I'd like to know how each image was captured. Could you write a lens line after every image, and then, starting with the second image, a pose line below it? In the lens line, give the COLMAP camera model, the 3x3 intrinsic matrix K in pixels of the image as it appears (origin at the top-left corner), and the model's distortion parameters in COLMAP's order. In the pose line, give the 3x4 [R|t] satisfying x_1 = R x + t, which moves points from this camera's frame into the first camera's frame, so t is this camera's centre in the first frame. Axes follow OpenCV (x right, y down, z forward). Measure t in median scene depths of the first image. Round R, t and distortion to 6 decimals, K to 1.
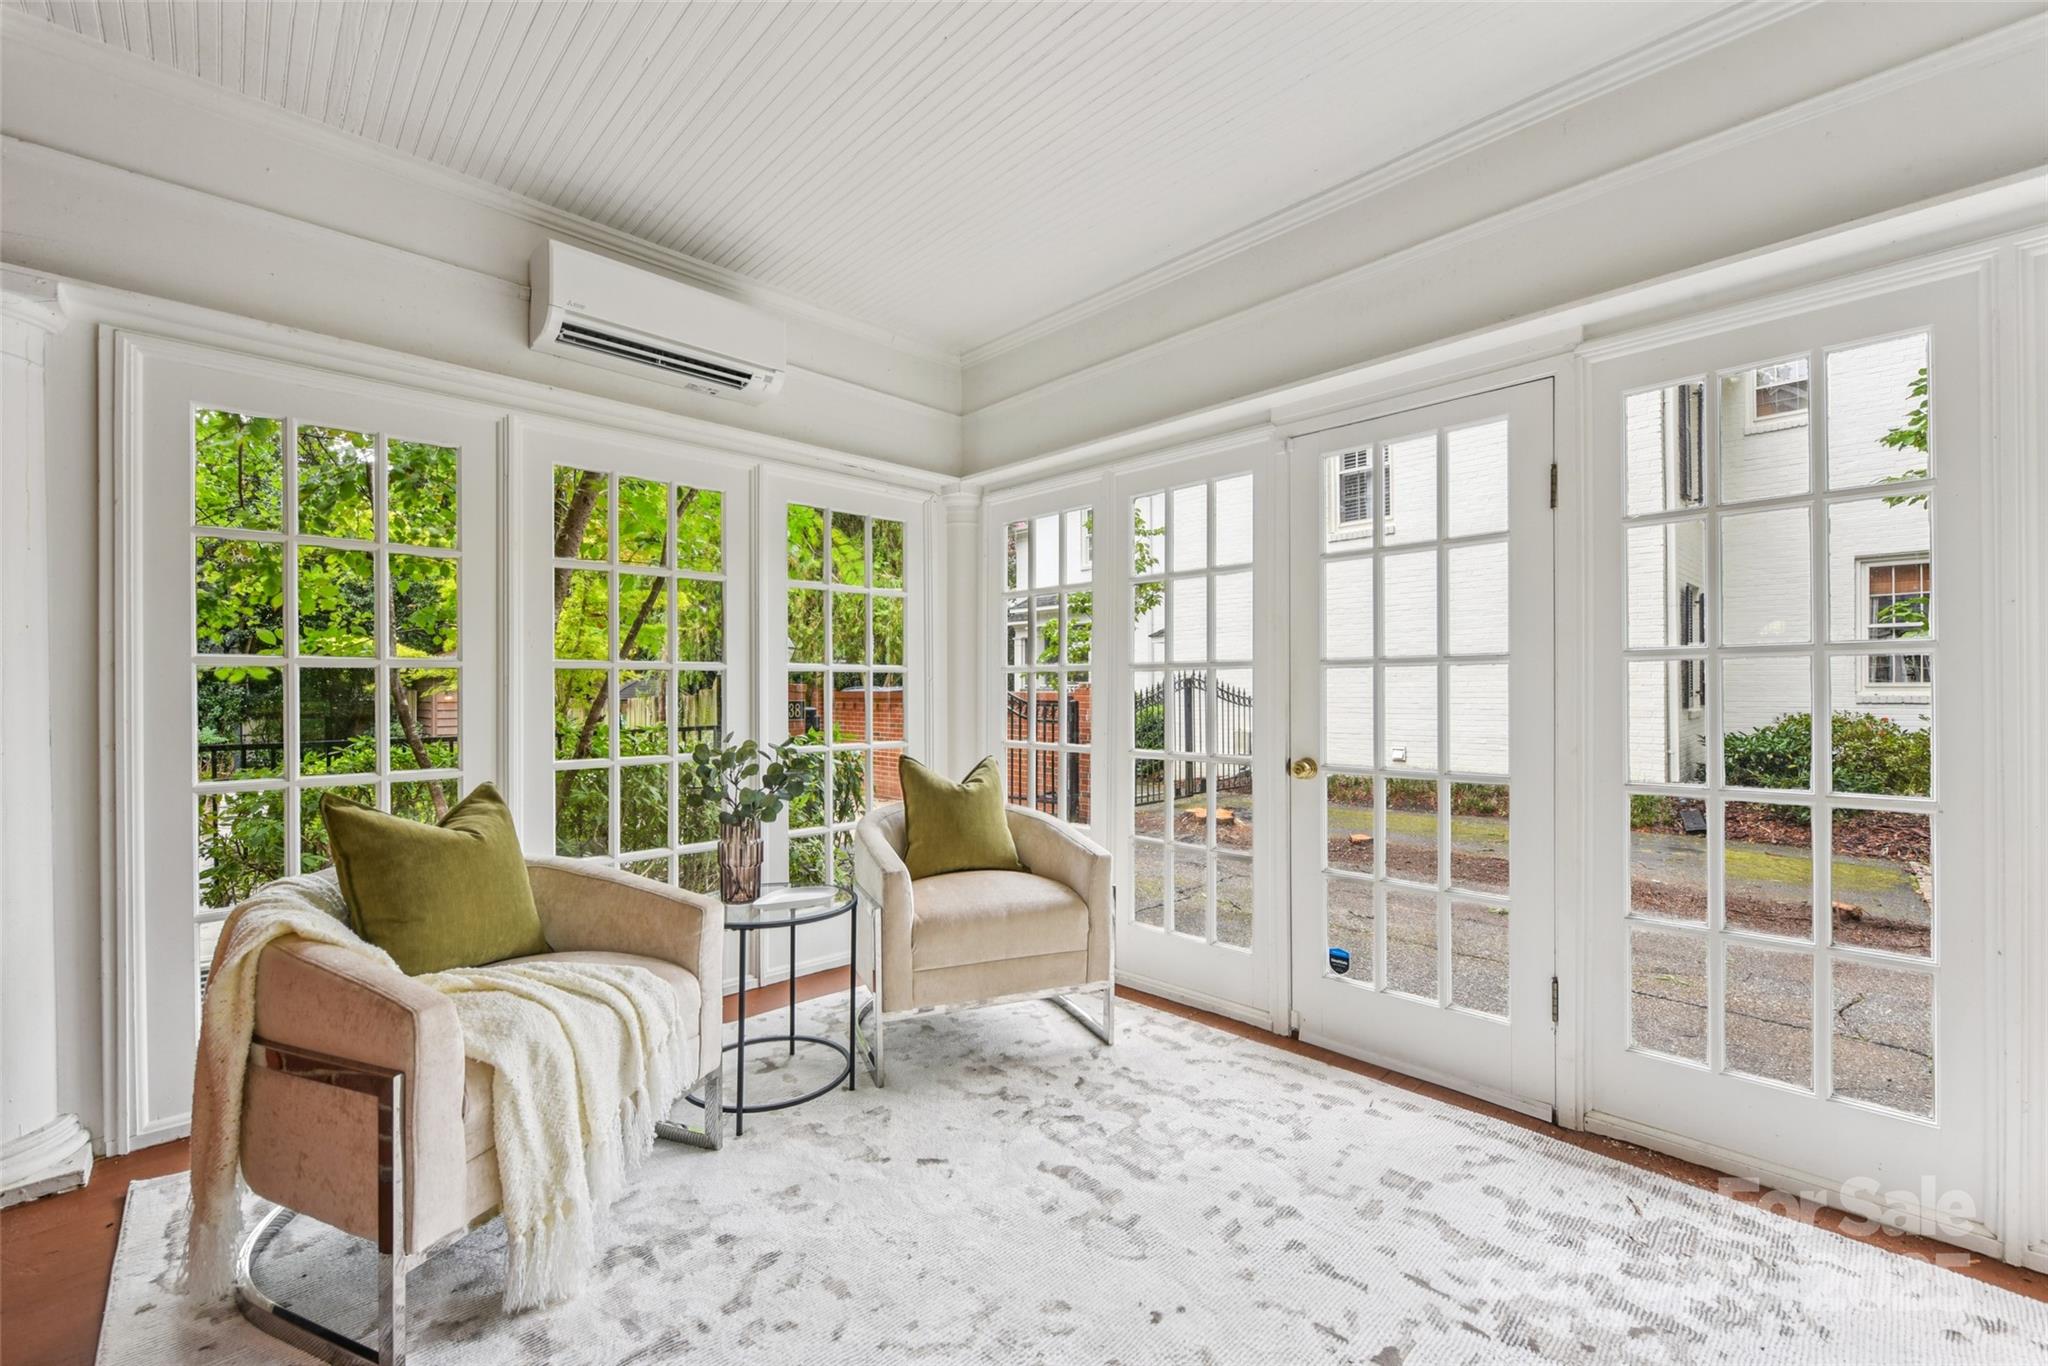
lens RADIAL K [[849.9, 0, 1030.6], [0, 849.9, 690.6], [0, 0, 1]] dist [-0.002870, -0.000600]
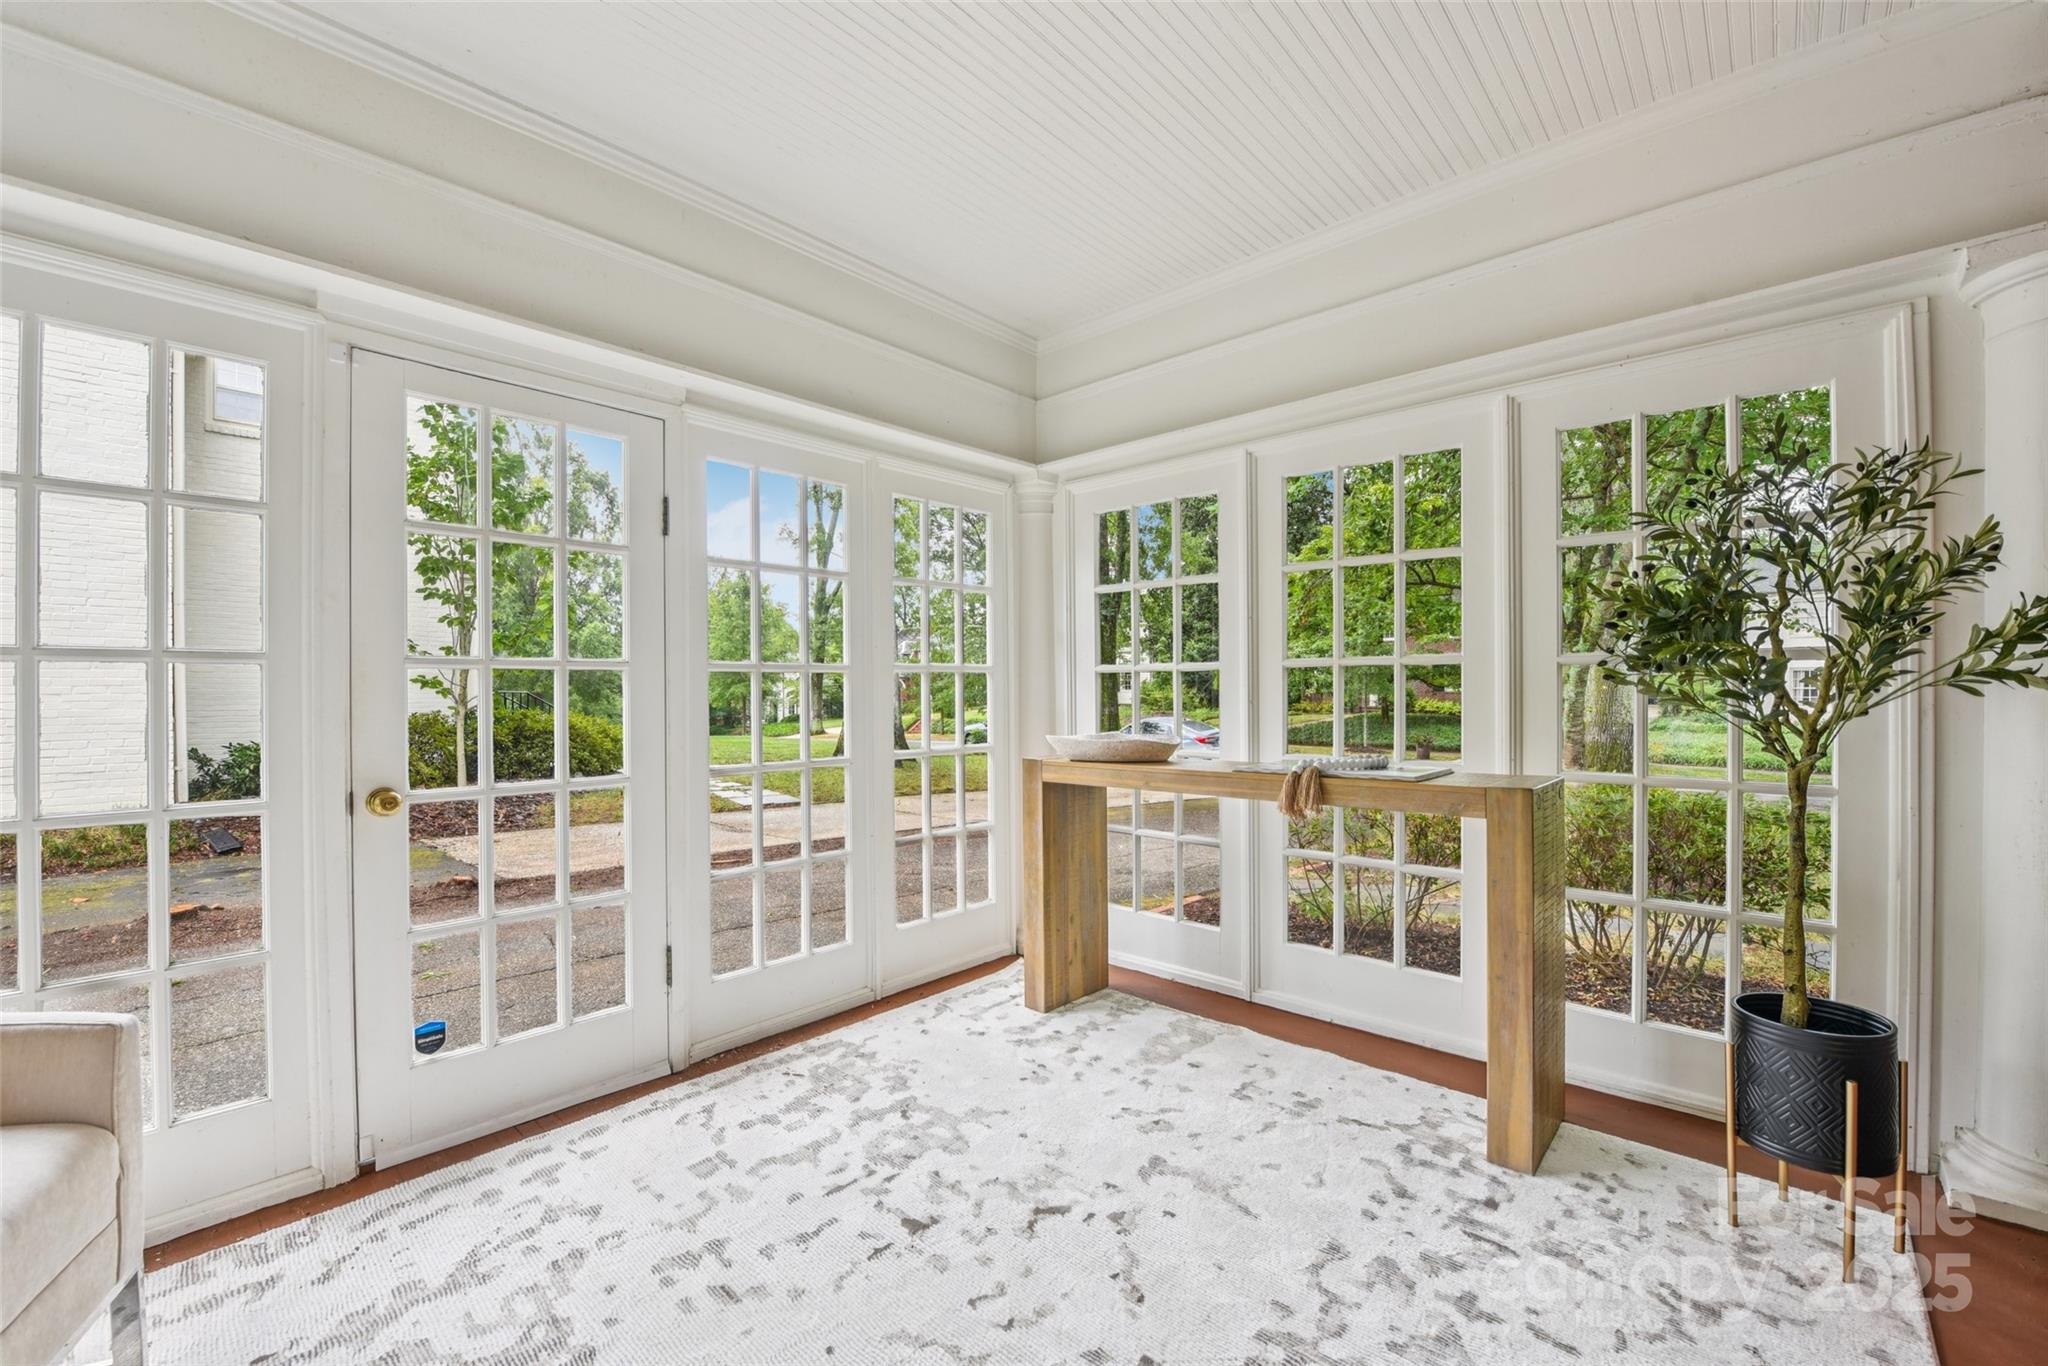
lens RADIAL K [[833.7, 0, 1031.0], [0, 833.7, 689.4], [0, 0, 1]] dist [-0.002235, -0.000483]
pose [[-0.060729, 0.005570, 0.998139, -0.549045], [0.003484, 0.999980, -0.005368, -0.000325], [-0.998148, 0.003152, -0.060747, 0.595495]]
